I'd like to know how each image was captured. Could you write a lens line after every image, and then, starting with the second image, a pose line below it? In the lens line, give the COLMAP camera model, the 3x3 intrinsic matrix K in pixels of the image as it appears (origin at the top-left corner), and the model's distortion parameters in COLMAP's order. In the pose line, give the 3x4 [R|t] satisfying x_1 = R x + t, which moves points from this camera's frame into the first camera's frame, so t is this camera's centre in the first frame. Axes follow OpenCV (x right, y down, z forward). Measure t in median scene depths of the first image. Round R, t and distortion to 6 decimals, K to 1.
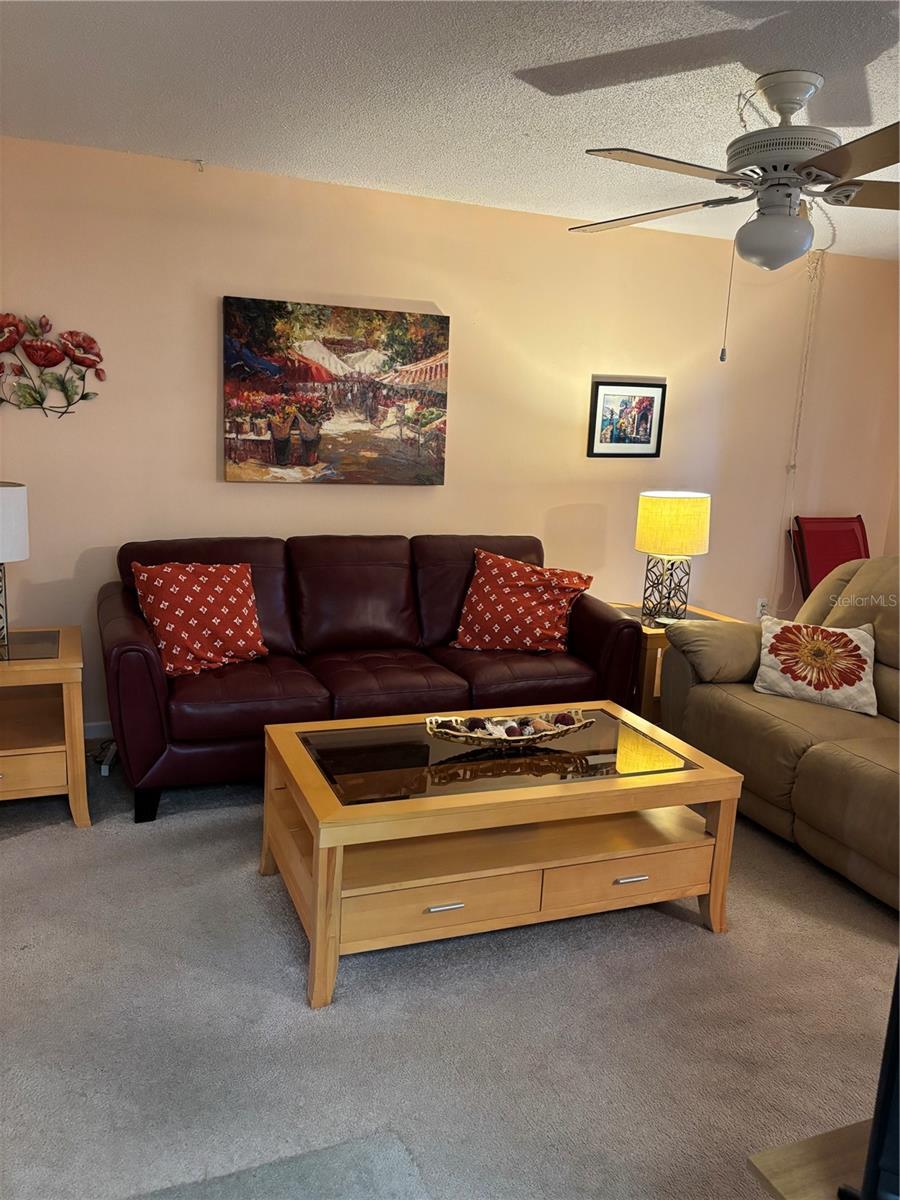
lens RADIAL K [[911.3, 0, 453.3], [0, 911.3, 602.8], [0, 0, 1]] dist [0.040268, -0.041066]
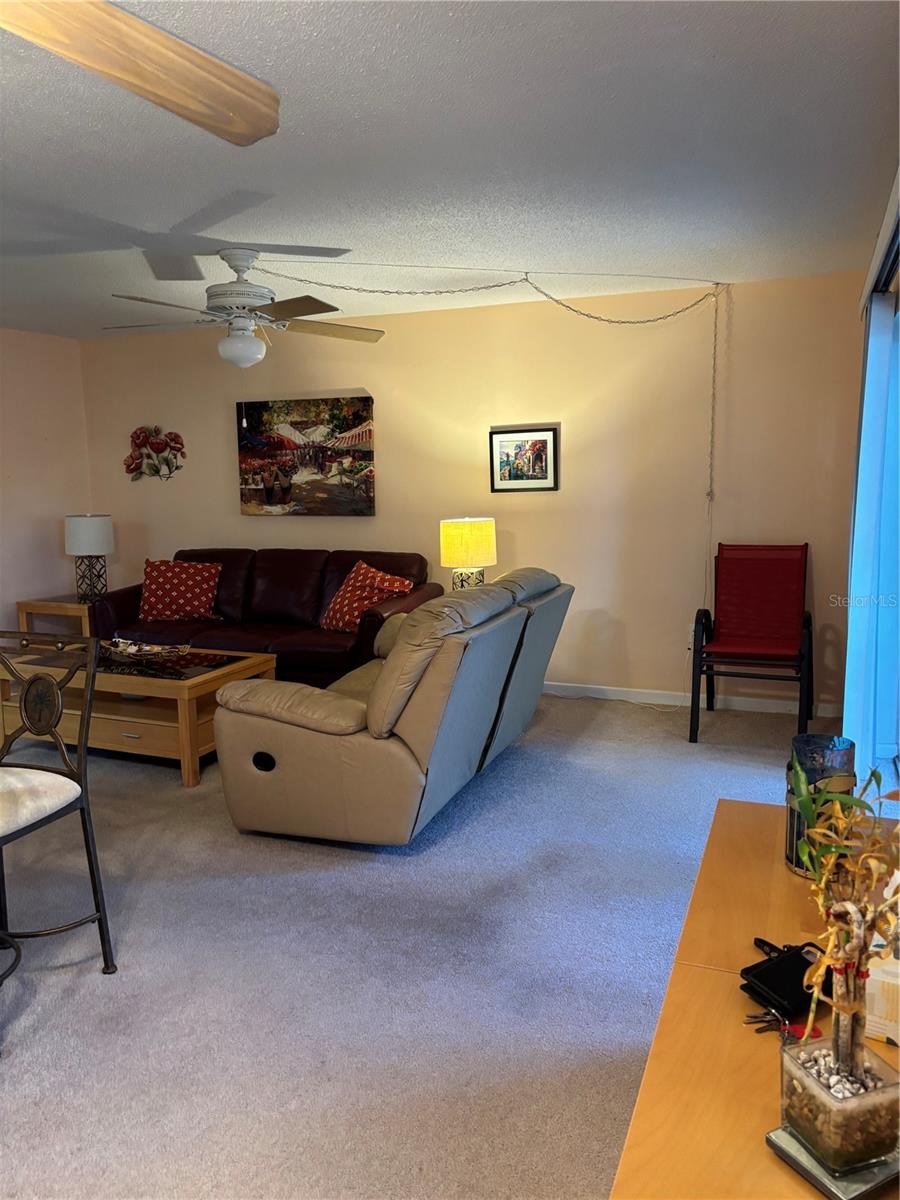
lens RADIAL K [[911.3, 0, 454.1], [0, 911.3, 600.2], [0, 0, 1]] dist [0.040268, -0.041066]
pose [[0.726996, 0.044813, -0.685178, 1.096351], [-0.089367, 0.995556, -0.029708, 0.030461], [0.680801, 0.082830, 0.727770, 0.091961]]
